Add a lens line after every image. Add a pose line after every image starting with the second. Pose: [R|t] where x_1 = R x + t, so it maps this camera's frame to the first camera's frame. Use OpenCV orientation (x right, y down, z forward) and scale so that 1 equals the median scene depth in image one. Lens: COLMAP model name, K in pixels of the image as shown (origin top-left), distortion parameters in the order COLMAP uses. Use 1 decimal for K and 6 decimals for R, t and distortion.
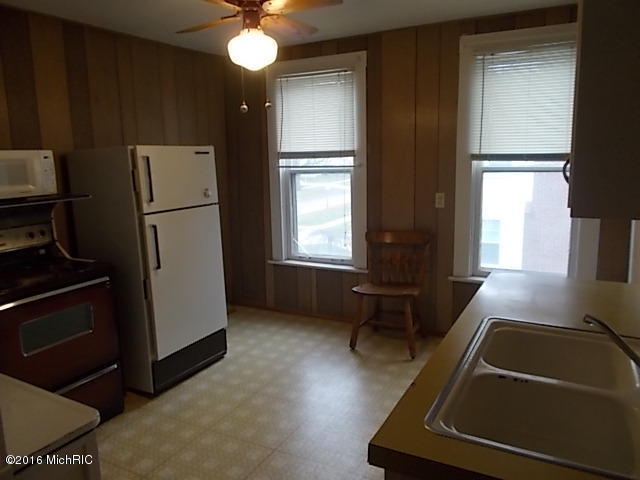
lens RADIAL K [[488.7, 0, 320.7], [0, 488.7, 239.8], [0, 0, 1]] dist [0.028707, 0.003282]
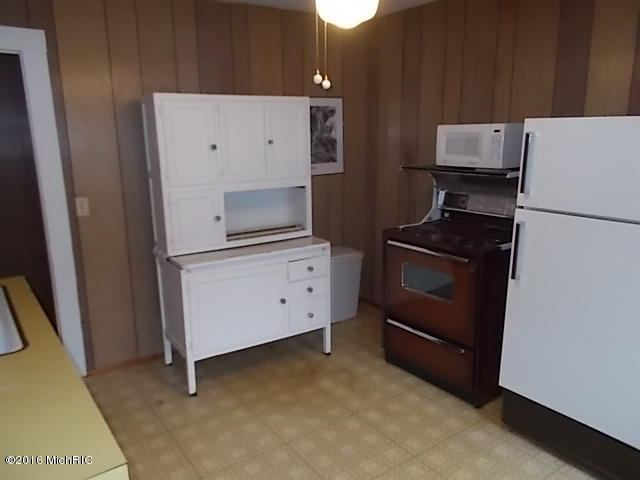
lens RADIAL K [[488.7, 0, 320.7], [0, 488.7, 240.8], [0, 0, 1]] dist [0.028707, 0.003282]
pose [[-0.431051, 0.214341, -0.876501, 0.526221], [-0.145589, 0.942129, 0.301988, -0.207436], [0.890505, 0.257781, -0.374900, 1.120542]]
